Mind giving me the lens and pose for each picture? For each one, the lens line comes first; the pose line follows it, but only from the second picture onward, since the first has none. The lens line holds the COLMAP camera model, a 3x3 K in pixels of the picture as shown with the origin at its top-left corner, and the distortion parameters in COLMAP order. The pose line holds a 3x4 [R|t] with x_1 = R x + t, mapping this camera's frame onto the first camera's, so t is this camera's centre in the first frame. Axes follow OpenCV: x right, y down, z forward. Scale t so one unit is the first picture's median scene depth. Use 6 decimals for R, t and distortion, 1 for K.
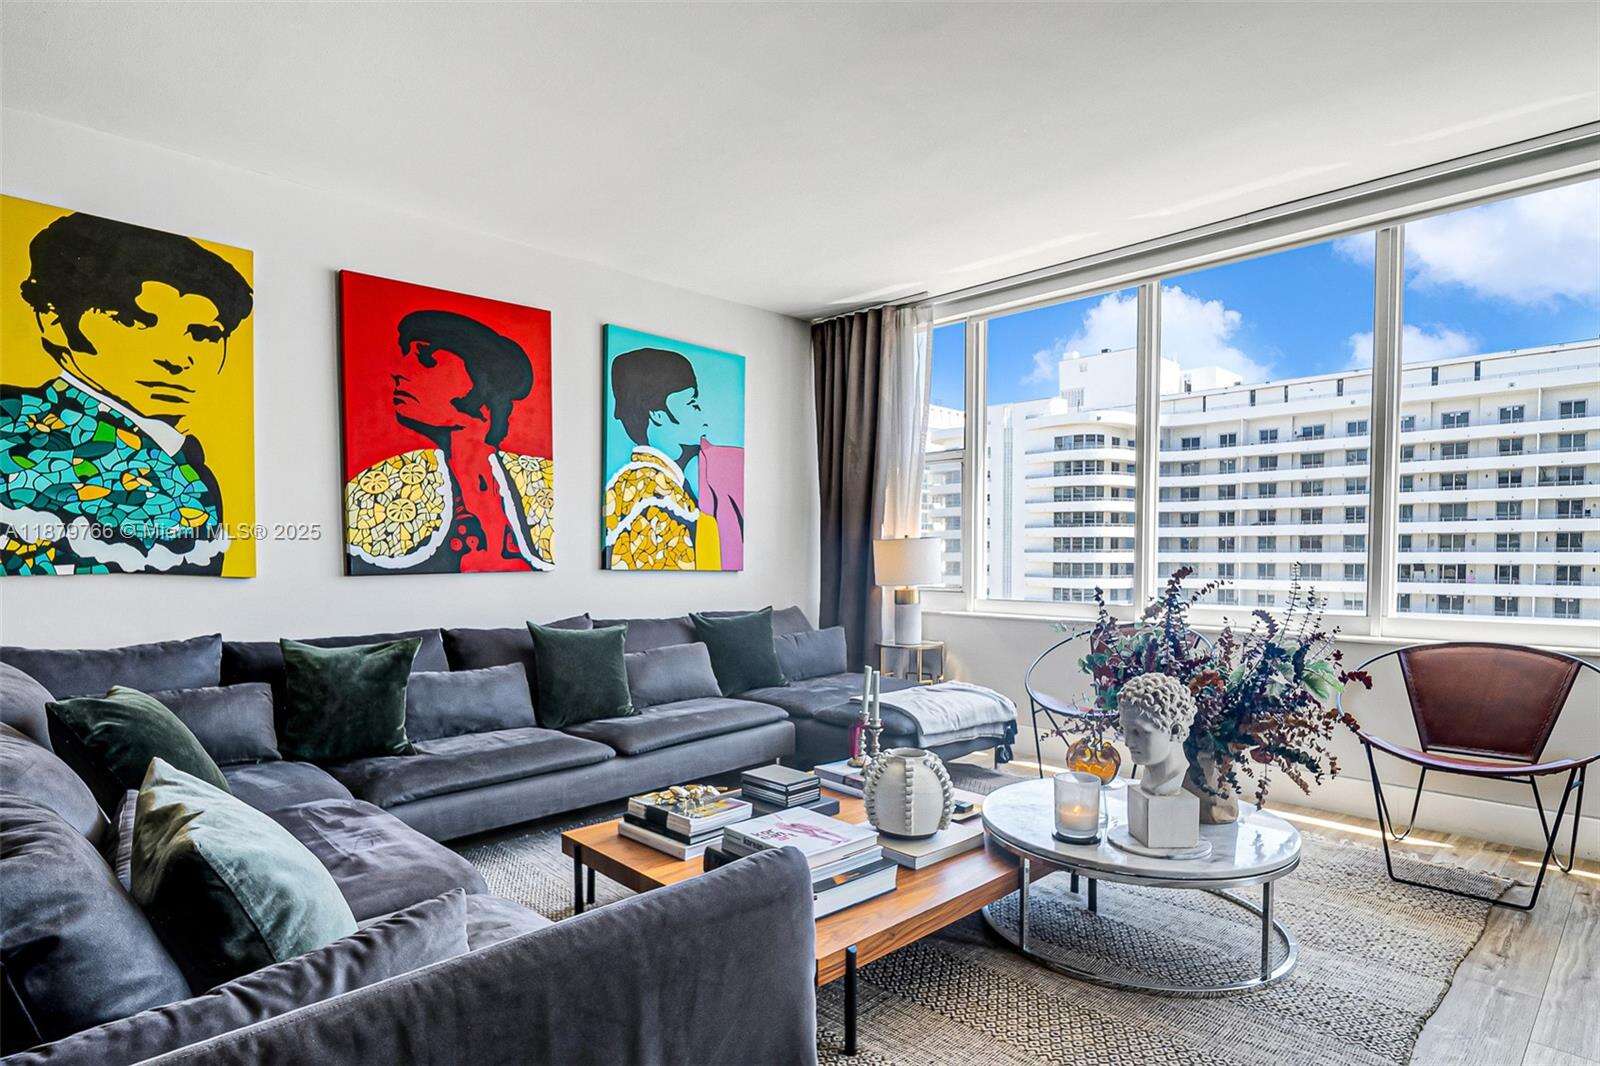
lens RADIAL K [[869.3, 0, 784.4], [0, 869.3, 585.4], [0, 0, 1]] dist [-0.002570, 0.000657]
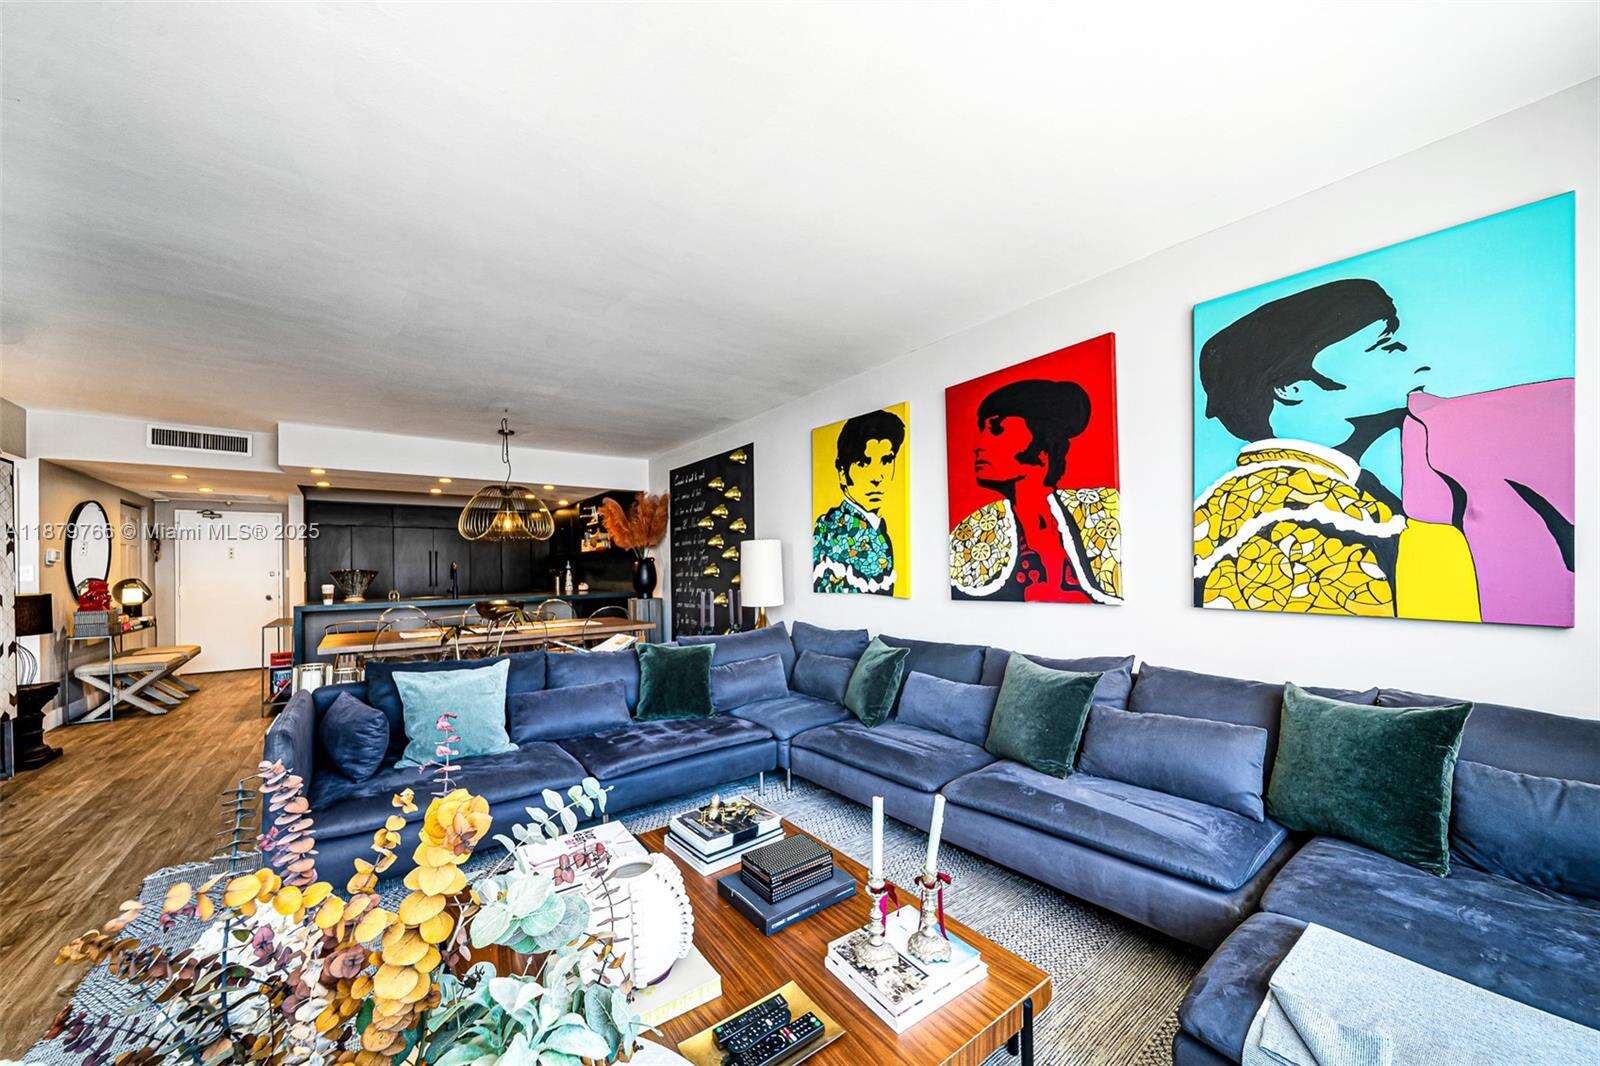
lens RADIAL K [[567.8, 0, 790.1], [0, 567.8, 564.2], [0, 0, 1]] dist [-0.001645, -0.000603]
pose [[-0.124053, -0.008012, -0.992243, 0.420081], [-0.020669, 0.999771, -0.005489, -0.054555], [0.992060, 0.019828, -0.124191, 0.787961]]
